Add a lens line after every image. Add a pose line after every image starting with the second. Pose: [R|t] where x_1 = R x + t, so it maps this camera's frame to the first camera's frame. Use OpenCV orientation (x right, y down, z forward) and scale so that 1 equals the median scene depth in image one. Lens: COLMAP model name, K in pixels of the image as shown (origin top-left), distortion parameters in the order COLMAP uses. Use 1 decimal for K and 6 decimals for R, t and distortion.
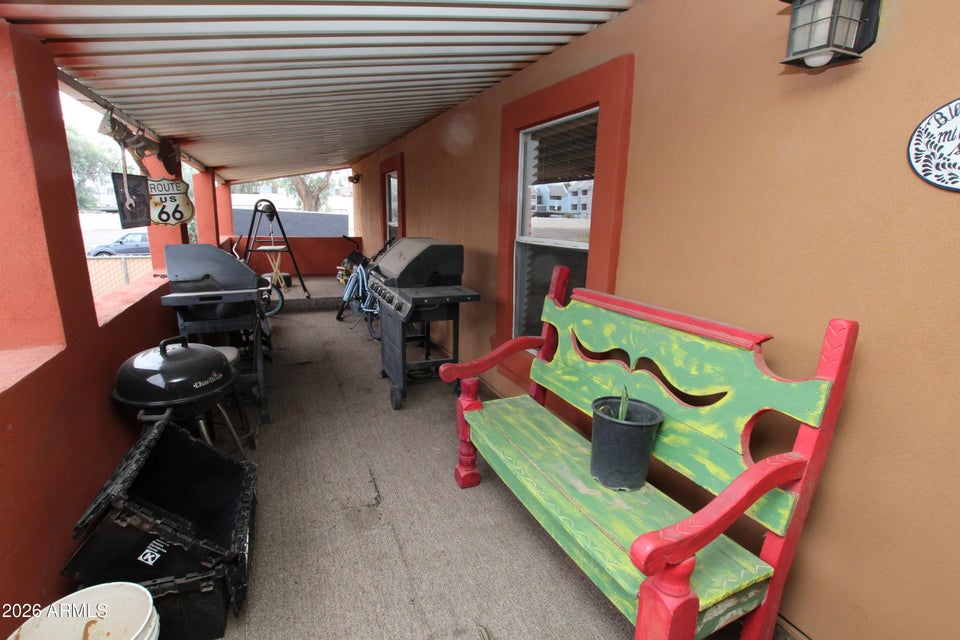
lens RADIAL K [[445.6, 0, 482.7], [0, 445.6, 325.9], [0, 0, 1]] dist [-0.040891, 0.007947]
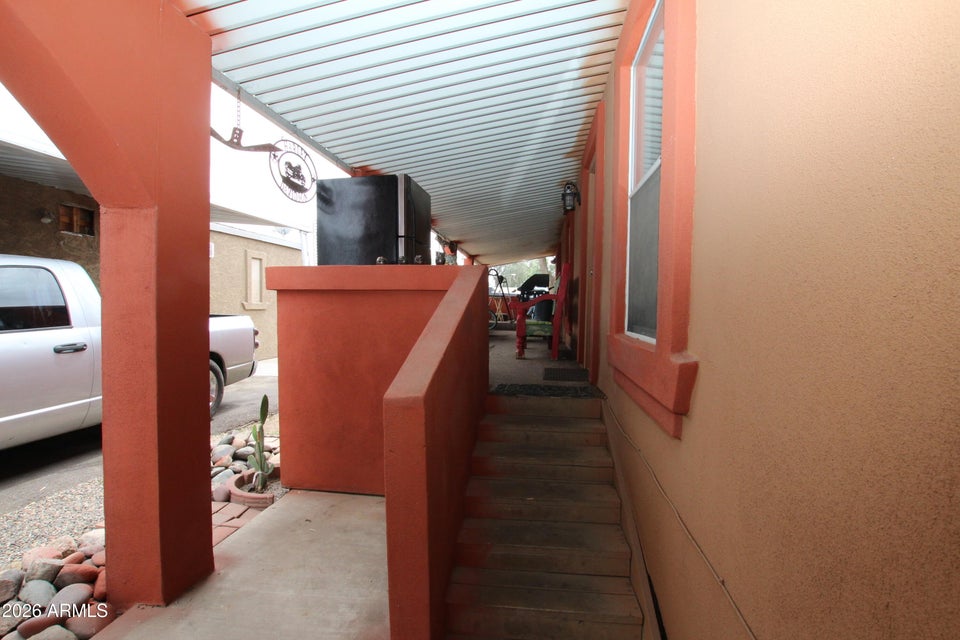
lens RADIAL K [[445.6, 0, 482.7], [0, 445.6, 325.9], [0, 0, 1]] dist [-0.040891, 0.007947]
pose [[0.851696, 0.029188, -0.523223, 0.806796], [-0.135767, 0.976647, -0.166518, 0.466309], [0.506144, 0.212860, 0.835768, -0.999793]]
